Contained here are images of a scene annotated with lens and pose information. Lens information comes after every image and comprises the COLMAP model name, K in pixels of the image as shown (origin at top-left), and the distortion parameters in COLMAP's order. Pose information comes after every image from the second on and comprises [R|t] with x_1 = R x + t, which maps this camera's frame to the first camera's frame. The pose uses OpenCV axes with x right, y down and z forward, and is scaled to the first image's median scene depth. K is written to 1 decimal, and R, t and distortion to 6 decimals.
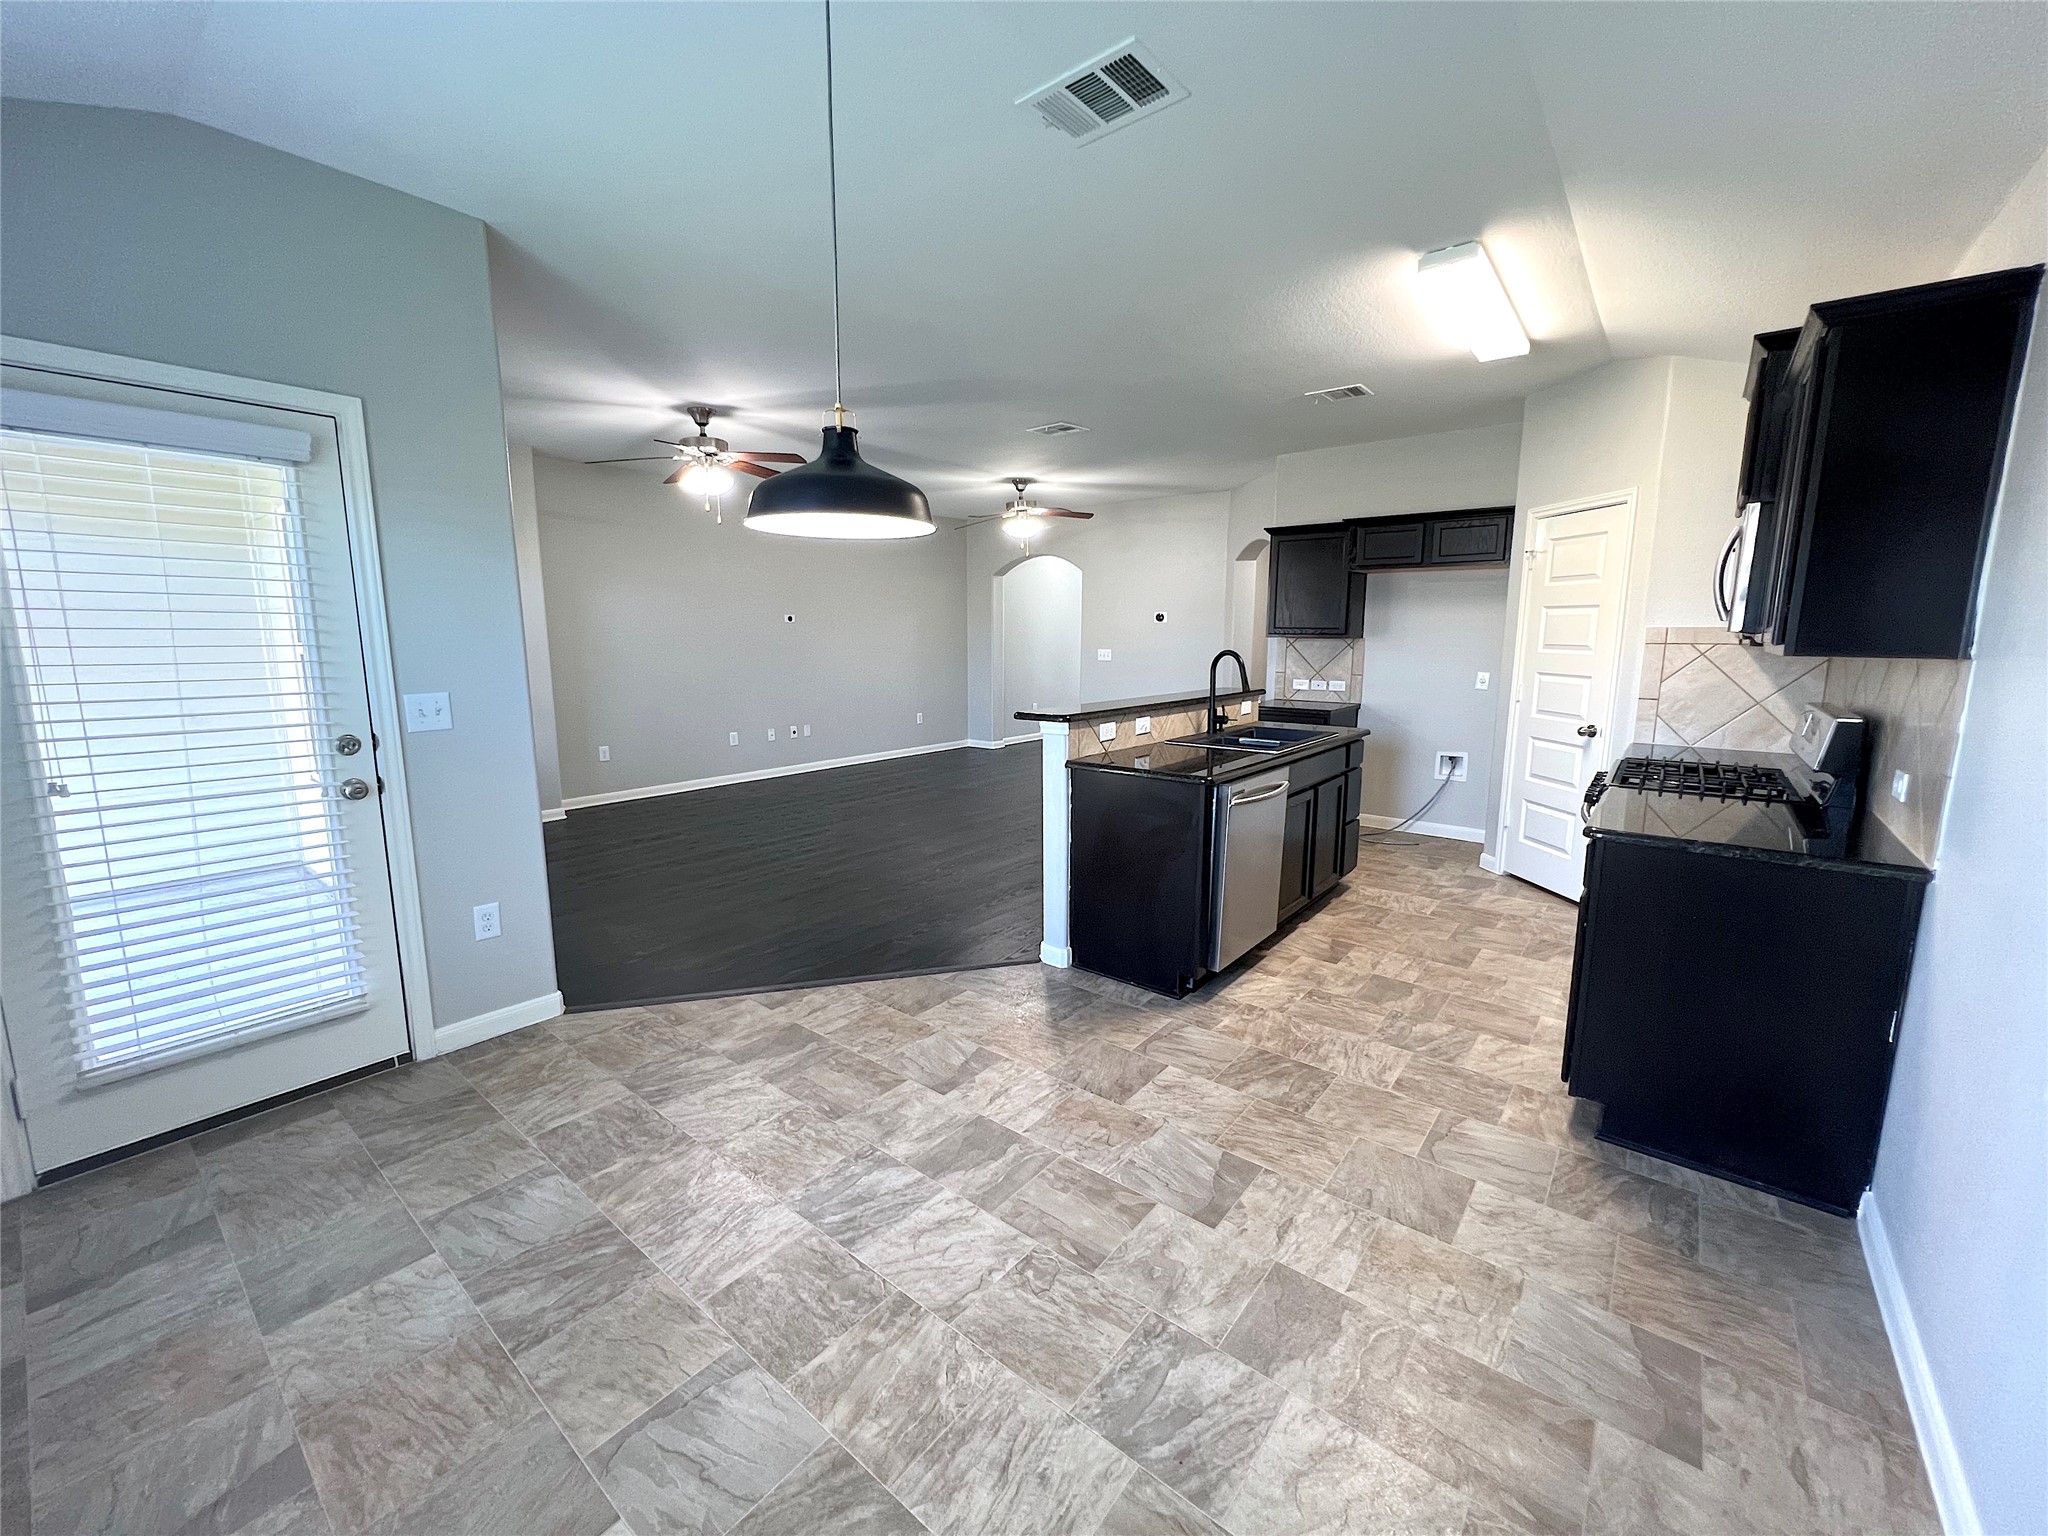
lens RADIAL K [[819.3, 0, 1014.2], [0, 819.3, 757.8], [0, 0, 1]] dist [-0.000894, 0.000163]
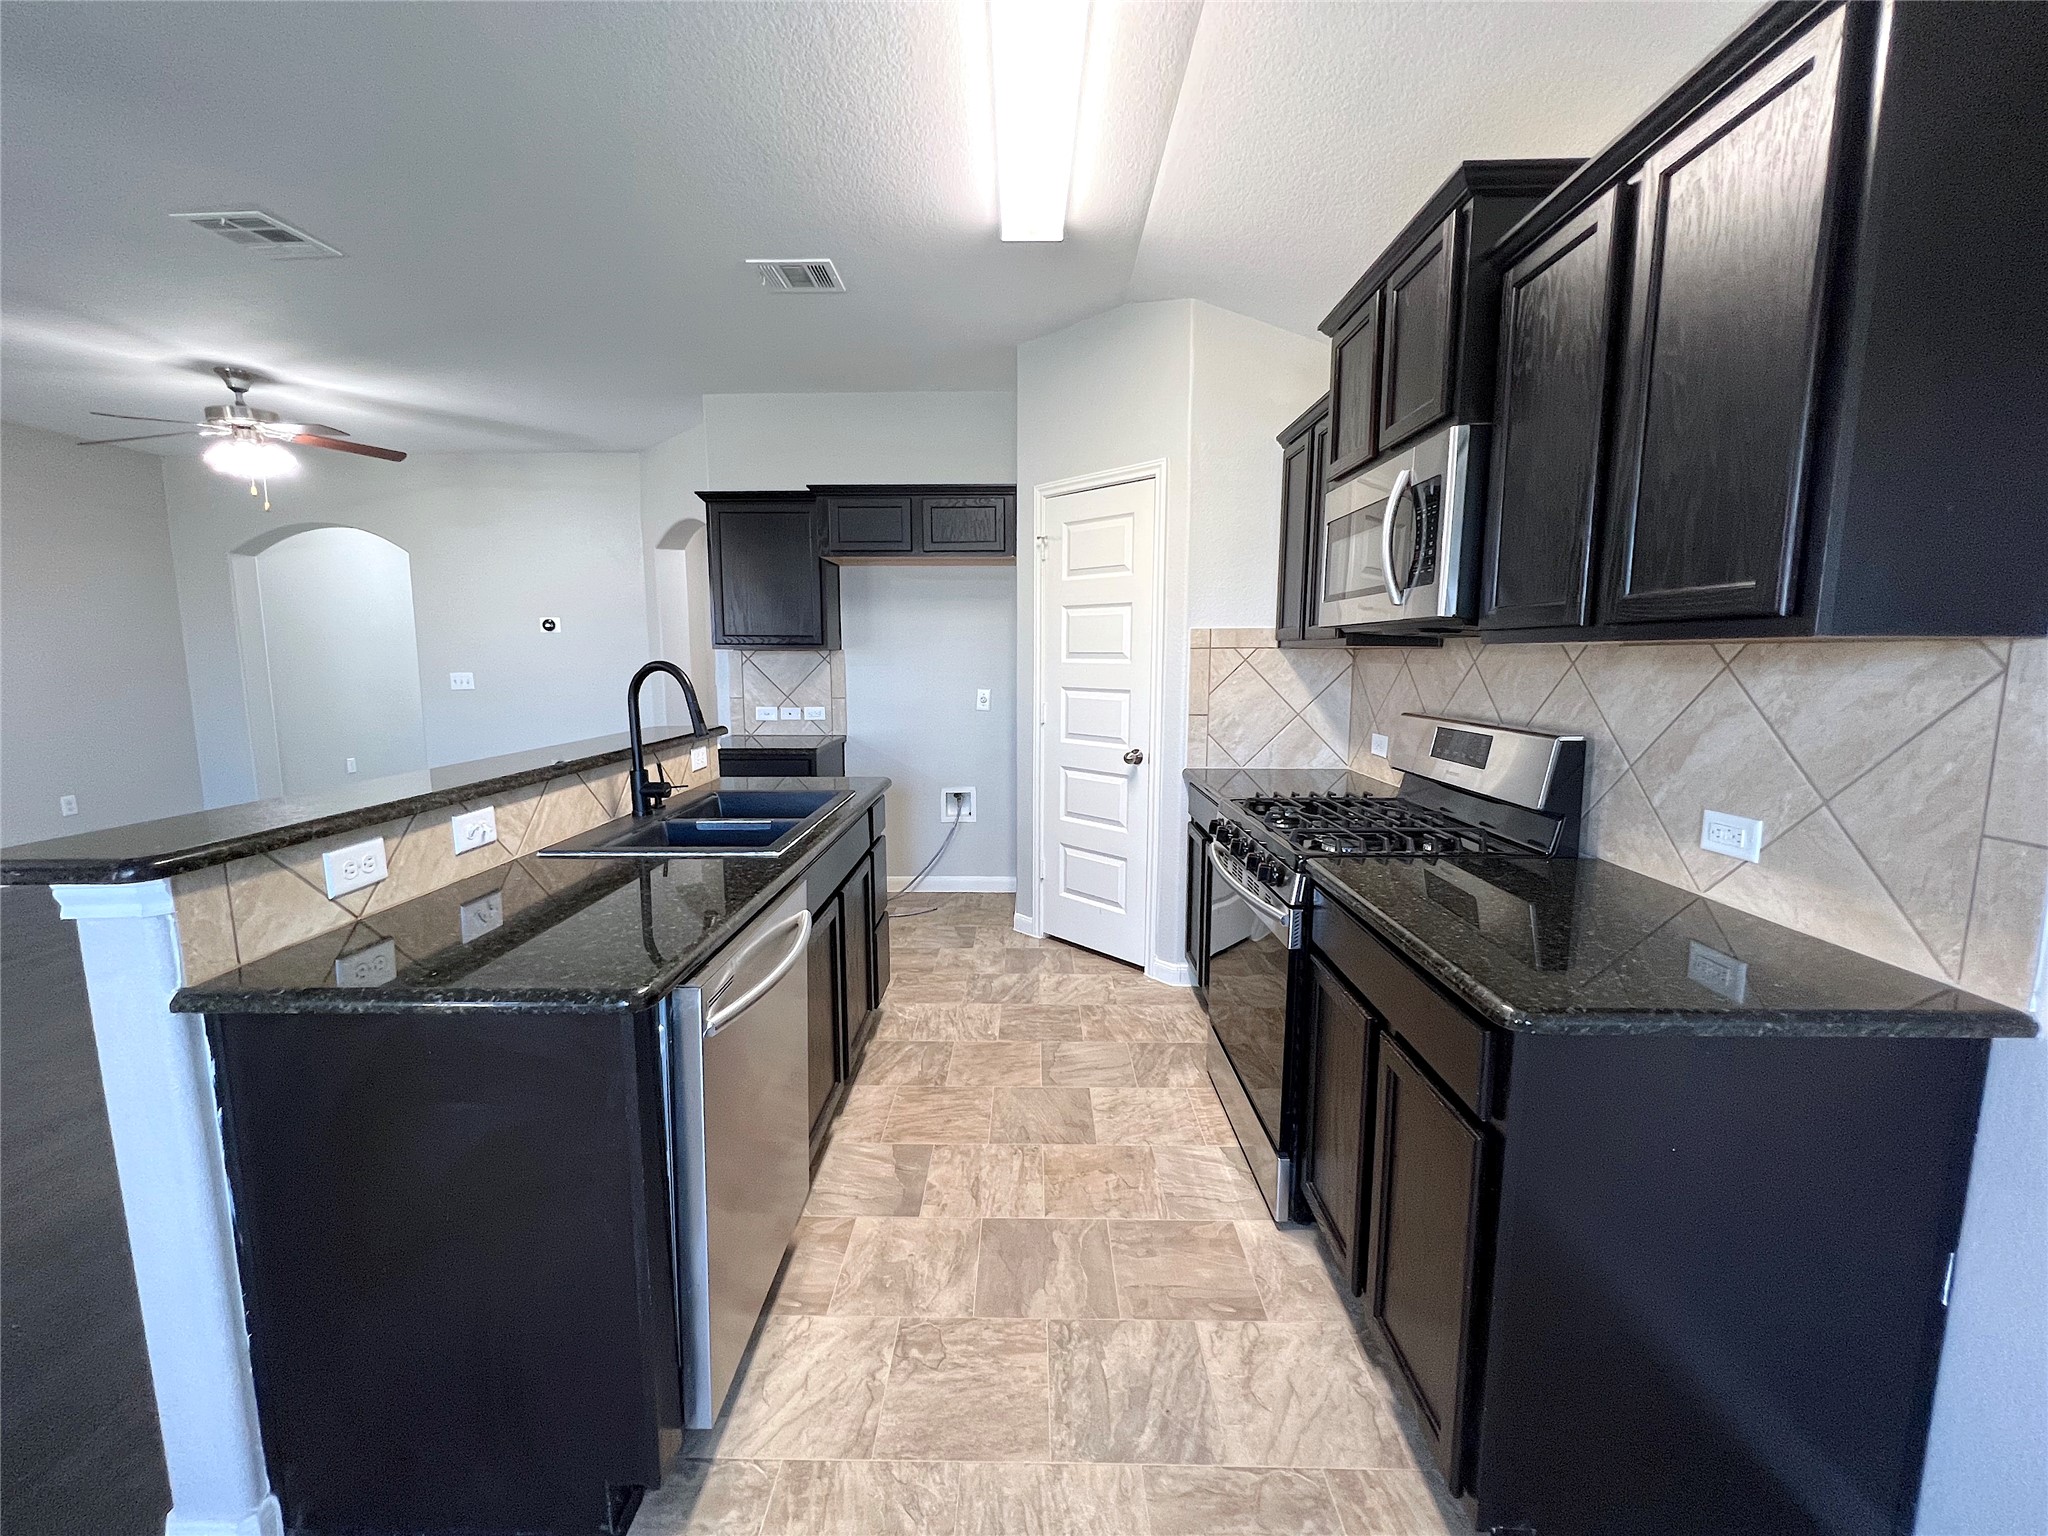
lens RADIAL K [[819.3, 0, 1014.2], [0, 819.3, 757.8], [0, 0, 1]] dist [-0.000894, 0.000163]
pose [[0.787339, -0.079789, 0.611335, 0.102343], [0.097306, 0.995244, 0.004574, -0.044451], [-0.608793, 0.055886, 0.791359, 0.400925]]
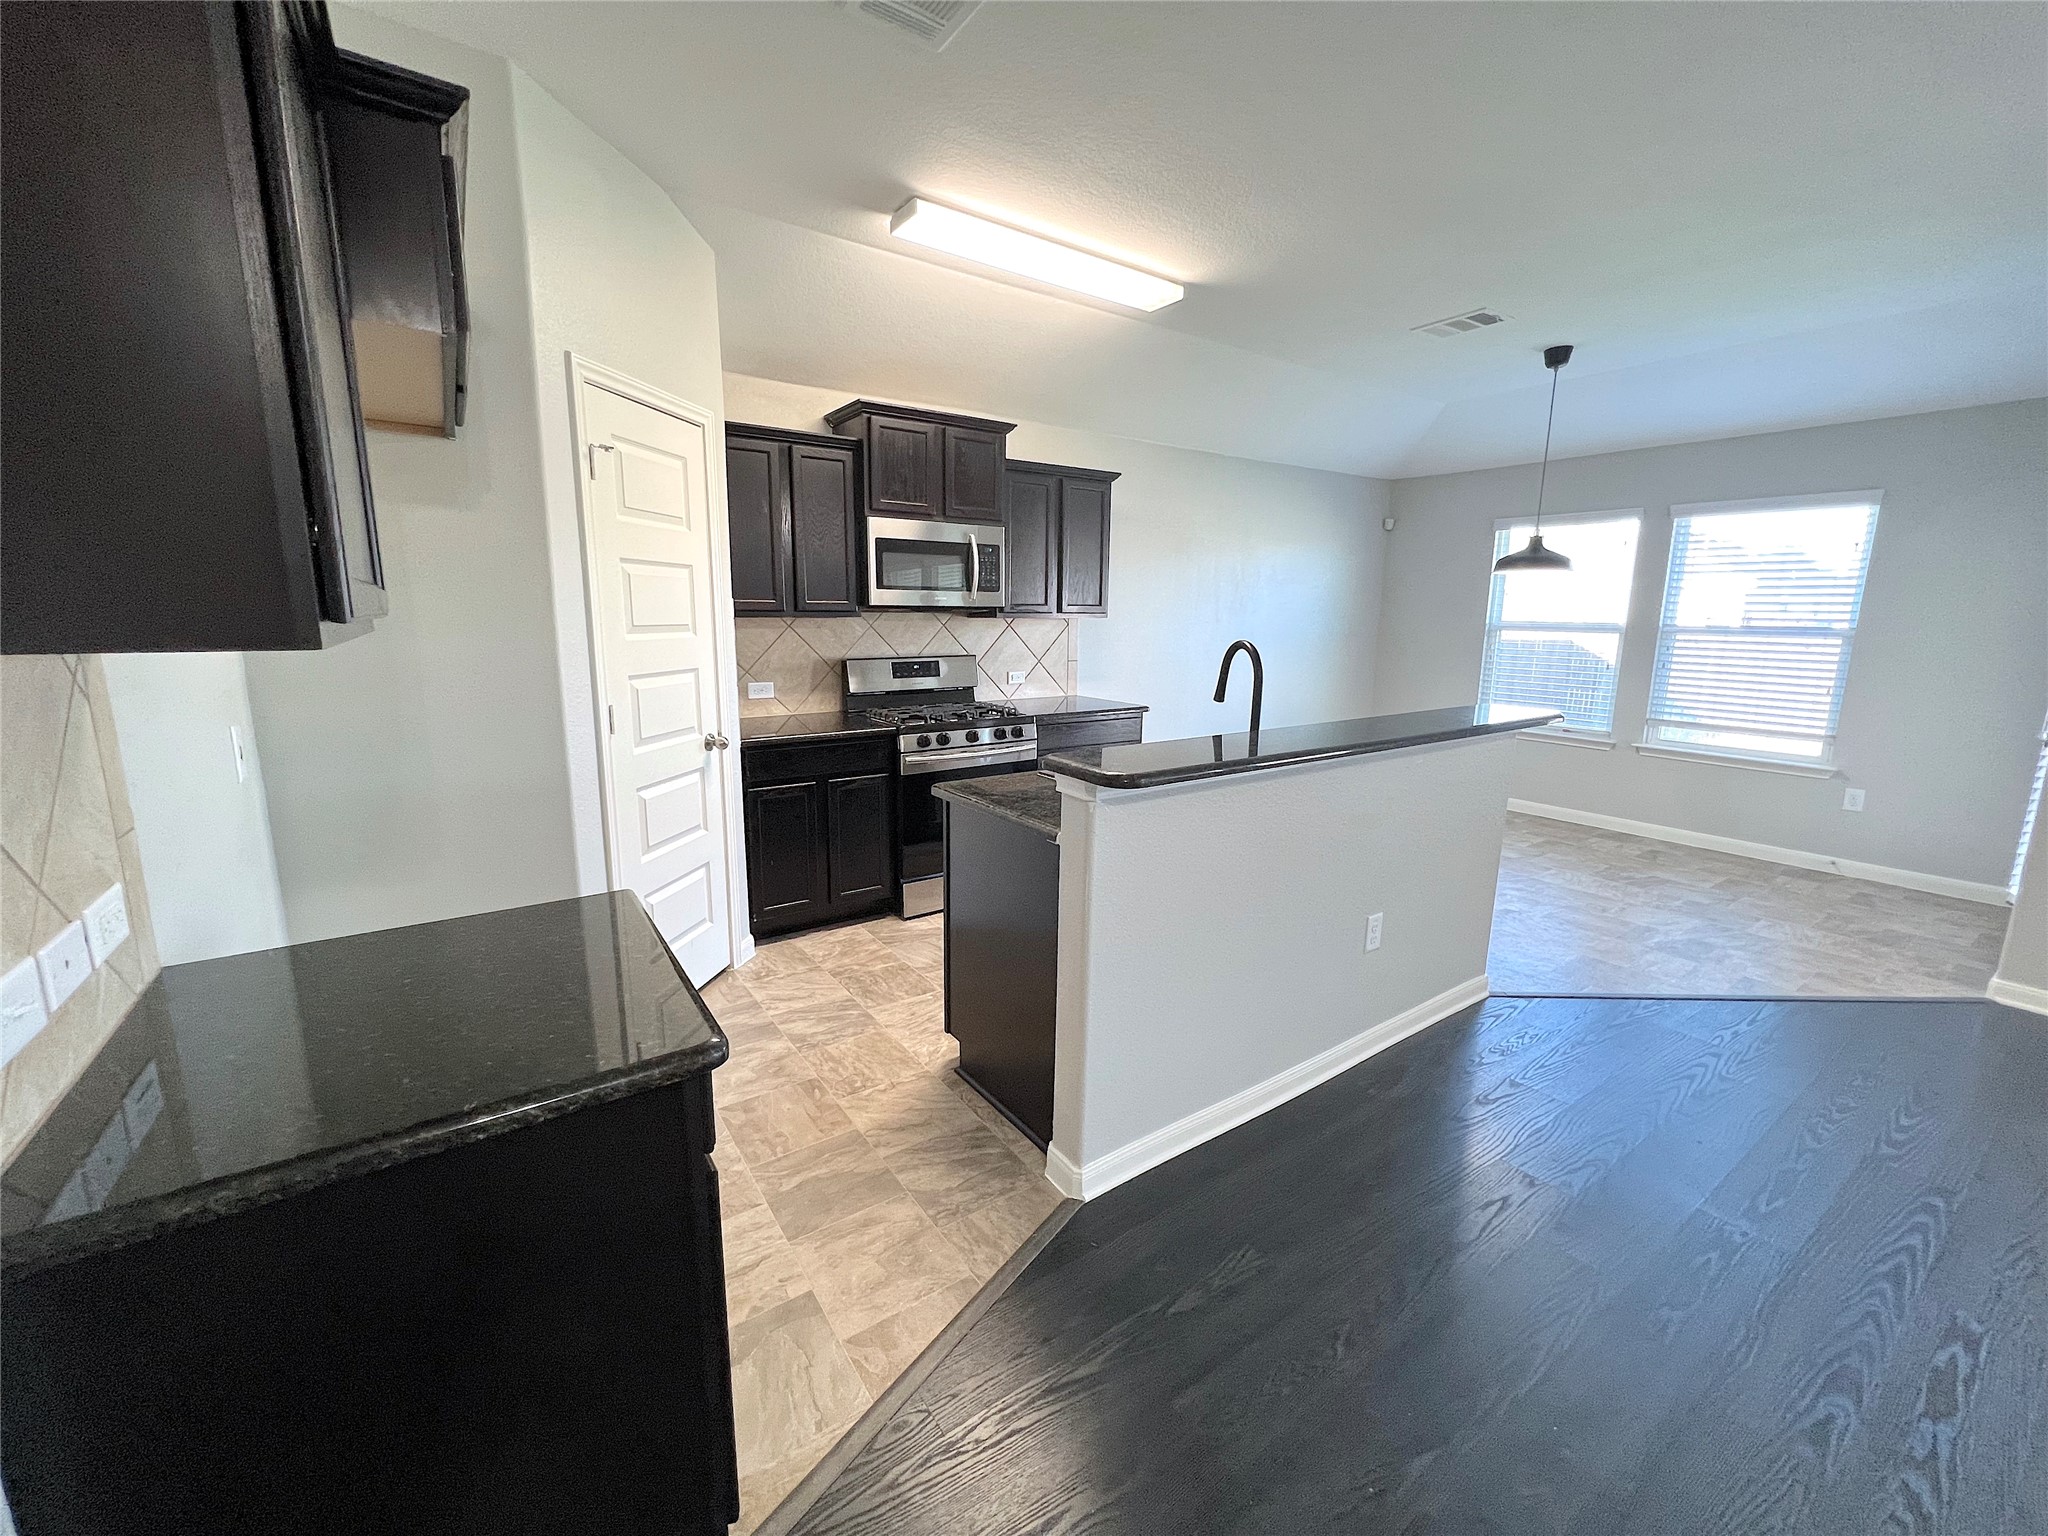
lens RADIAL K [[819.3, 0, 1014.2], [0, 819.3, 757.8], [0, 0, 1]] dist [-0.000894, 0.000163]
pose [[-0.959245, -0.060811, 0.275955, 0.230826], [0.033427, 0.945292, 0.324508, -0.230502], [-0.280591, 0.320507, -0.904734, 1.484221]]
